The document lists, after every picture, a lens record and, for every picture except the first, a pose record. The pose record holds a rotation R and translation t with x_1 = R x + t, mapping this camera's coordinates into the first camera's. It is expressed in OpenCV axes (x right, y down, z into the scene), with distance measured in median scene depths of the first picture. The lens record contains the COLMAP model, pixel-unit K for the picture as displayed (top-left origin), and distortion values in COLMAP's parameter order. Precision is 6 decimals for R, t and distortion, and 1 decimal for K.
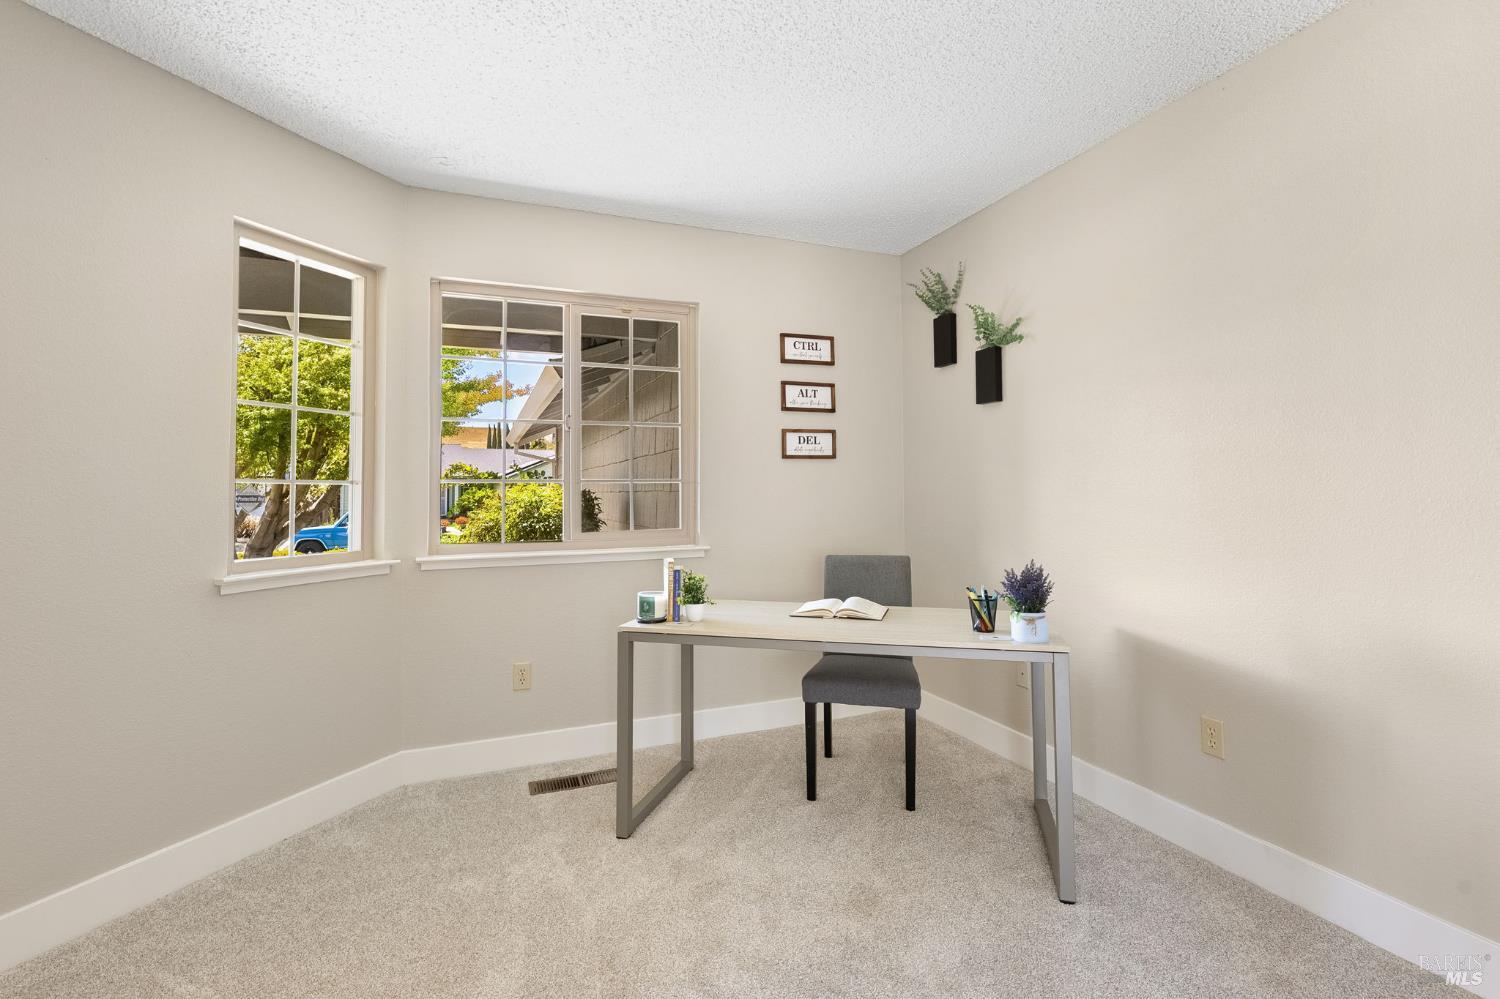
lens RADIAL K [[682.1, 0, 757.4], [0, 682.1, 484.5], [0, 0, 1]] dist [-0.001635, 0.000114]
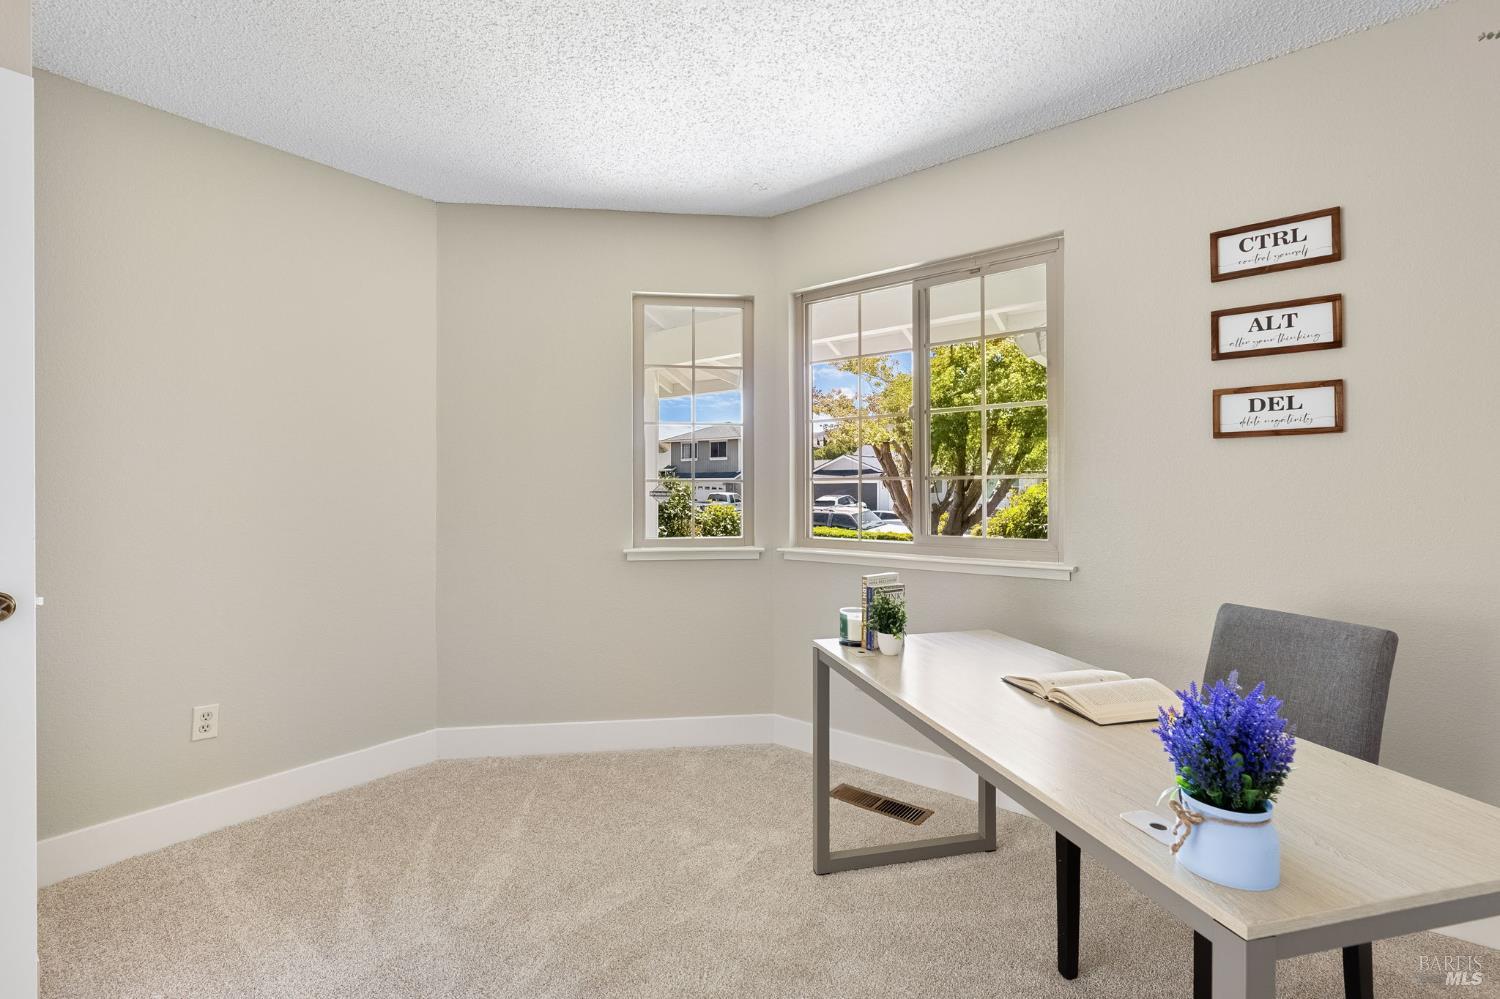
lens RADIAL K [[673.5, 0, 750.0], [0, 673.5, 499.5], [0, 0, 1]] dist [-0.004058, -0.000430]
pose [[0.488617, 0.020841, -0.872249, 0.361868], [0.007745, 0.999572, 0.028222, -0.003344], [0.872464, -0.020545, 0.488246, 0.337239]]
